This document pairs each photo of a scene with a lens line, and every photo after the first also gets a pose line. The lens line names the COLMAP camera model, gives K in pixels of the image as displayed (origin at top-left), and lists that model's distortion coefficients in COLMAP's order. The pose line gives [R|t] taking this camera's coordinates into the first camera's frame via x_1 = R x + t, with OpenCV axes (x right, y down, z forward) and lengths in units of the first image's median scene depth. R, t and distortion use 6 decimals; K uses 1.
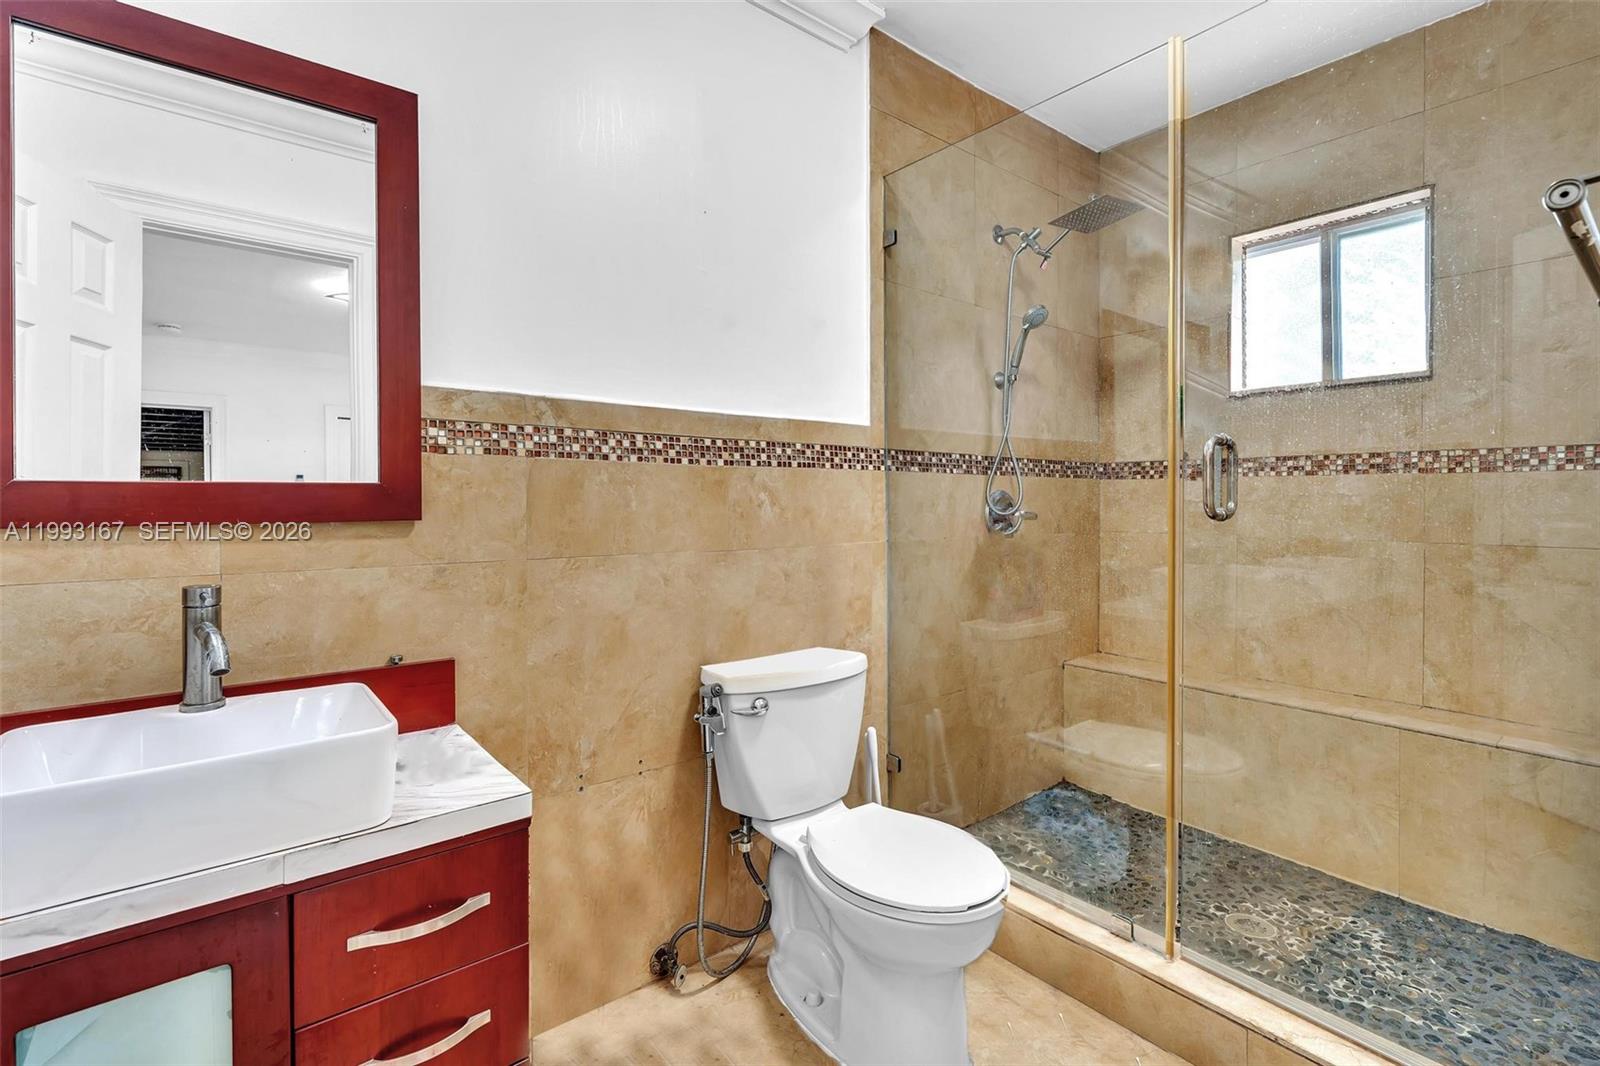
lens RADIAL K [[724.4, 0, 787.5], [0, 724.4, 501.2], [0, 0, 1]] dist [-0.009961, 0.002536]
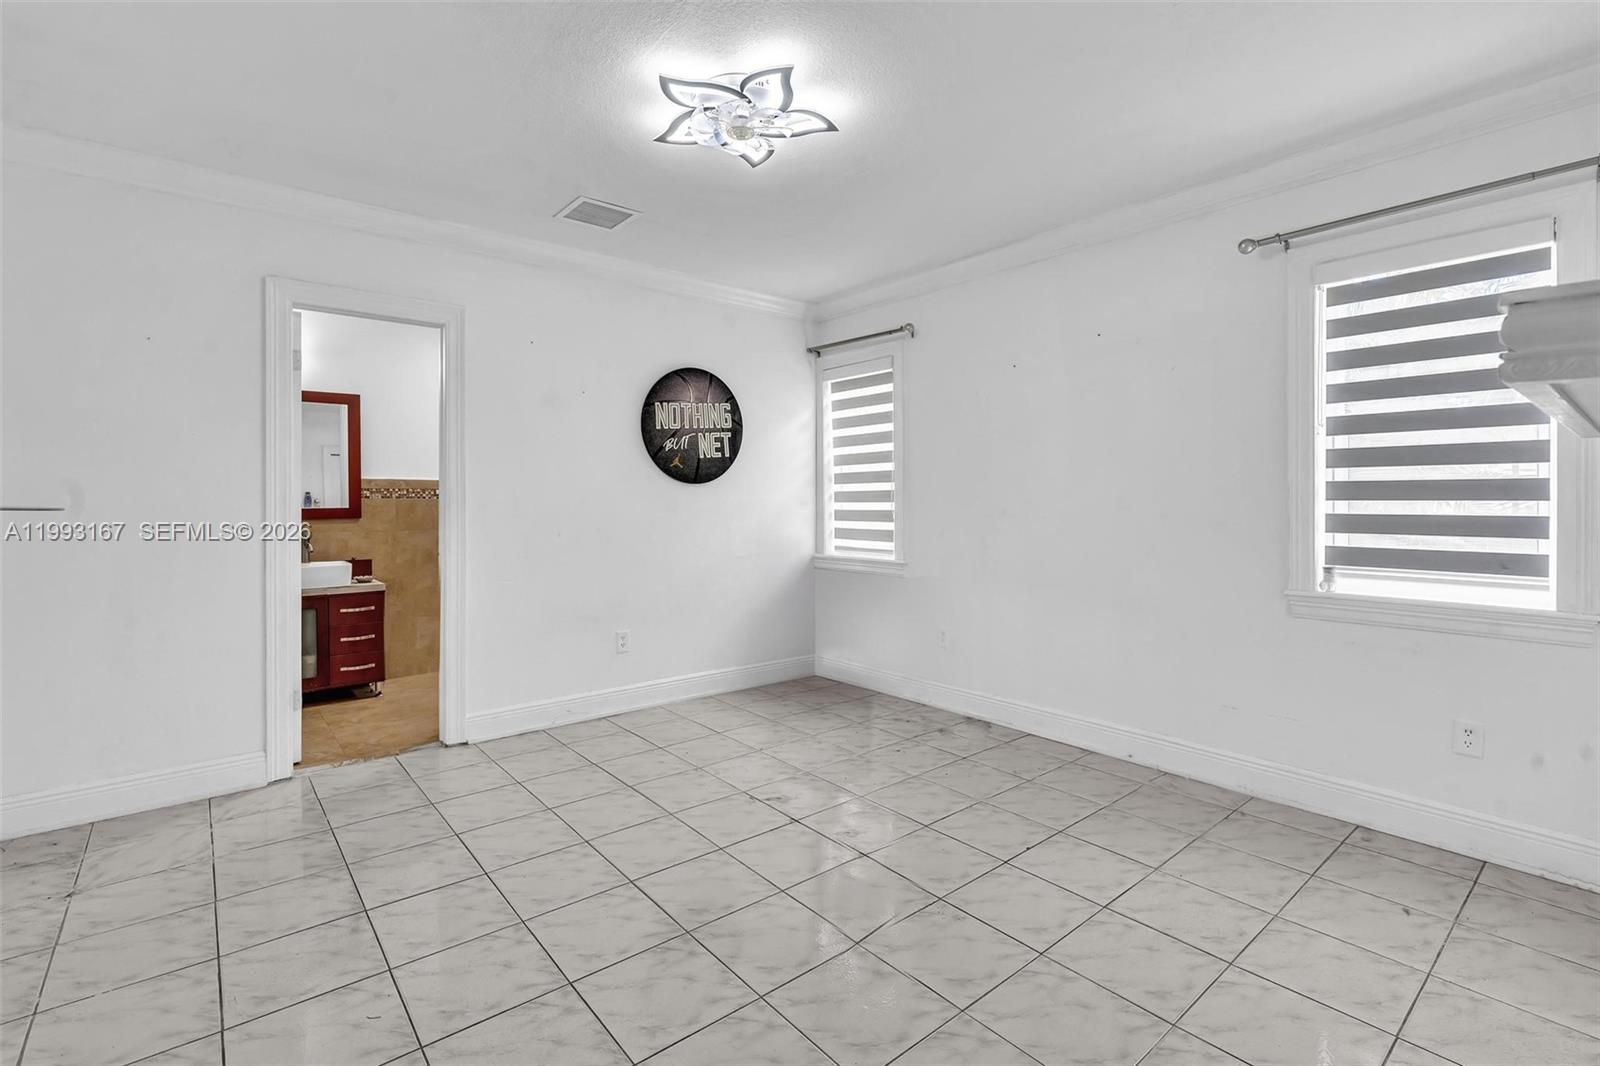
lens RADIAL K [[724.4, 0, 810.8], [0, 724.4, 509.2], [0, 0, 1]] dist [-0.009961, 0.002536]
pose [[0.999488, -0.000729, 0.031985, 1.259049], [0.000471, 0.999967, 0.008092, -0.035609], [-0.031990, -0.008072, 0.999456, -2.072214]]
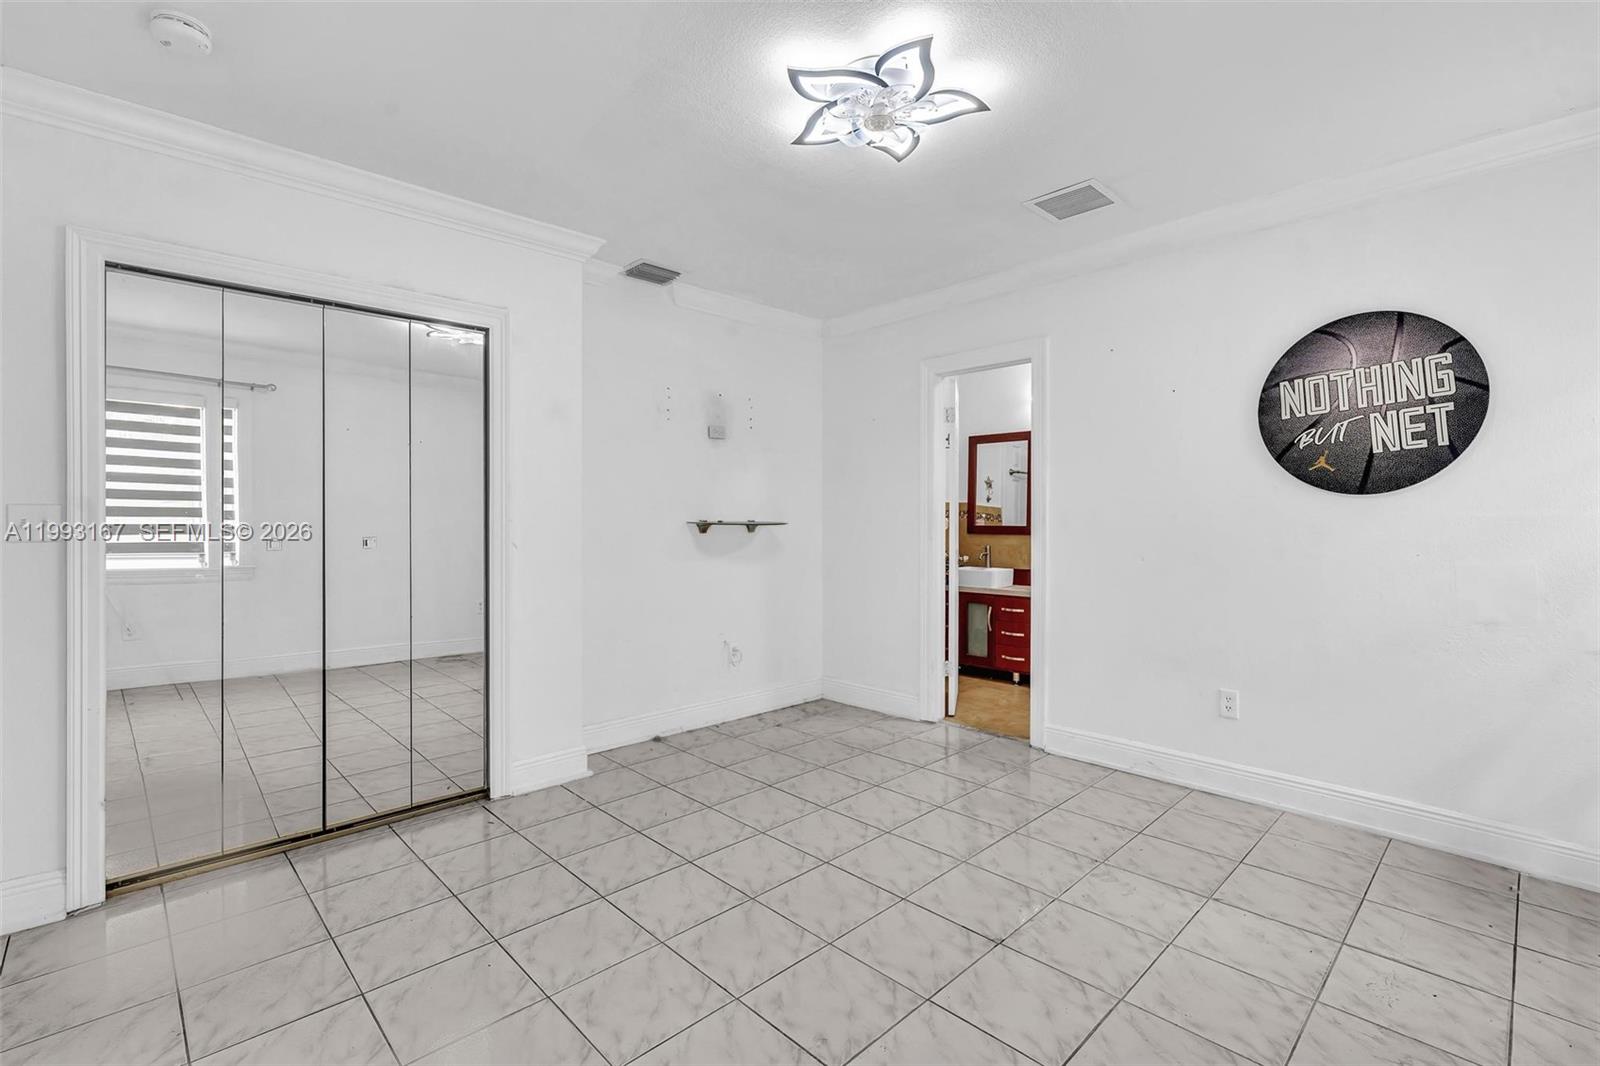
lens RADIAL K [[724.4, 0, 794.0], [0, 724.4, 523.4], [0, 0, 1]] dist [-0.009961, 0.002536]
pose [[0.090221, 0.003778, -0.995915, 2.493838], [-0.007154, 0.999969, 0.003145, -0.034383], [0.995896, 0.006841, 0.090245, -0.876429]]
